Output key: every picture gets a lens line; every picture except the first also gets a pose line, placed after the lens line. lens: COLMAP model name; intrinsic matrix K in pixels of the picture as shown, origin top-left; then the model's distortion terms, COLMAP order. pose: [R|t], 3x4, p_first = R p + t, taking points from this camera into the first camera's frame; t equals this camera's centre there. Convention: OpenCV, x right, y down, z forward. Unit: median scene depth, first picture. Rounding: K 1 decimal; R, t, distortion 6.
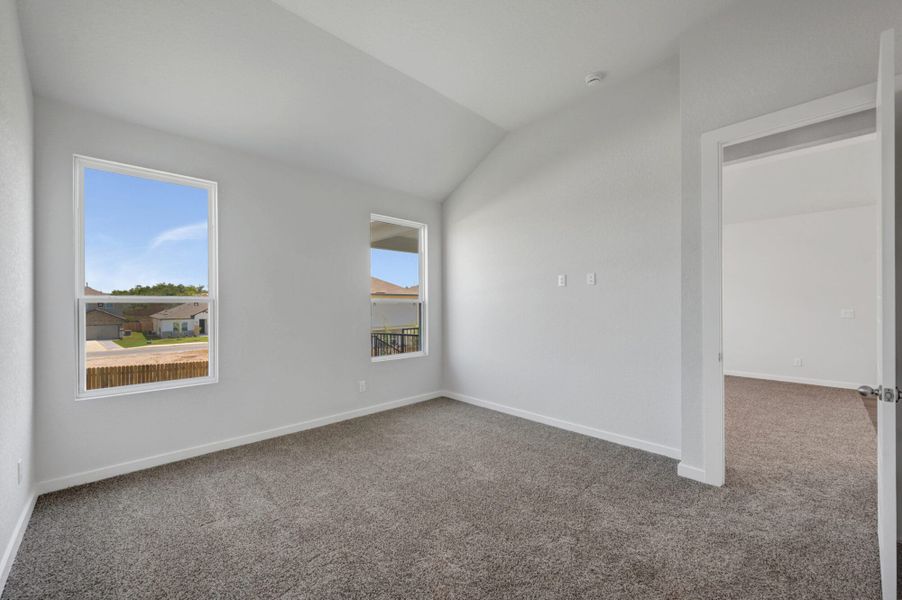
lens RADIAL K [[354.9, 0, 454.9], [0, 354.9, 304.8], [0, 0, 1]] dist [0.000470, 0.000284]
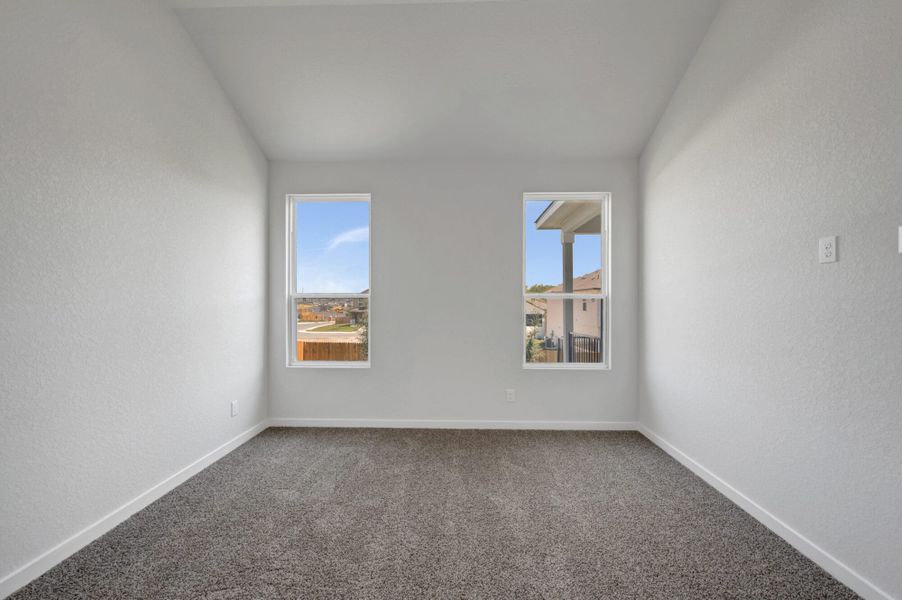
lens RADIAL K [[354.9, 0, 452.0], [0, 354.9, 297.8], [0, 0, 1]] dist [0.000470, 0.000284]
pose [[0.695142, -0.004473, -0.718859, 0.257425], [-0.001447, 0.999970, -0.007622, -0.001354], [0.718871, 0.006339, 0.695114, 0.283954]]
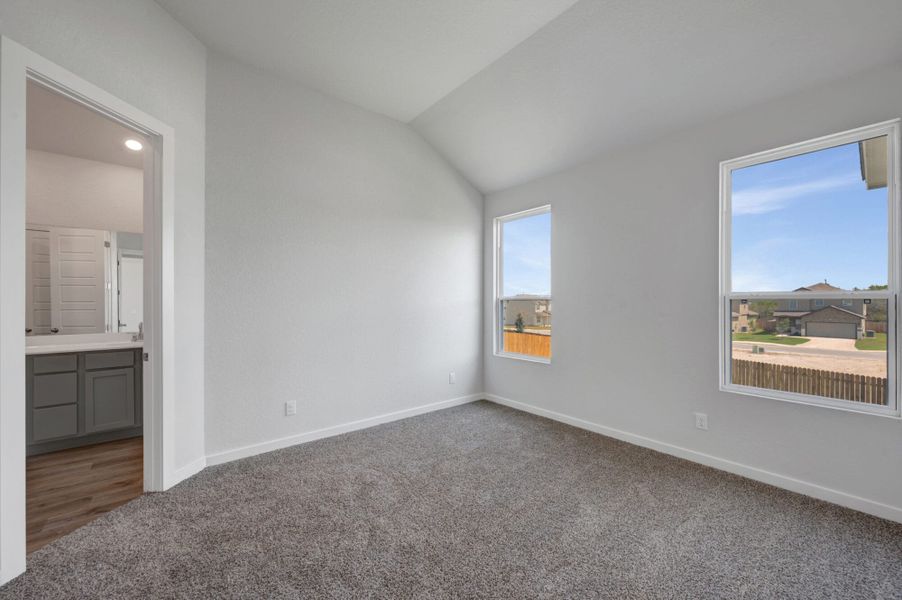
lens RADIAL K [[354.9, 0, 459.5], [0, 354.9, 301.8], [0, 0, 1]] dist [0.000470, 0.000284]
pose [[-0.069431, 0.000148, -0.997587, 0.447791], [-0.000180, 1.000000, 0.000161, -0.001755], [0.997587, 0.000191, -0.069431, 0.562664]]
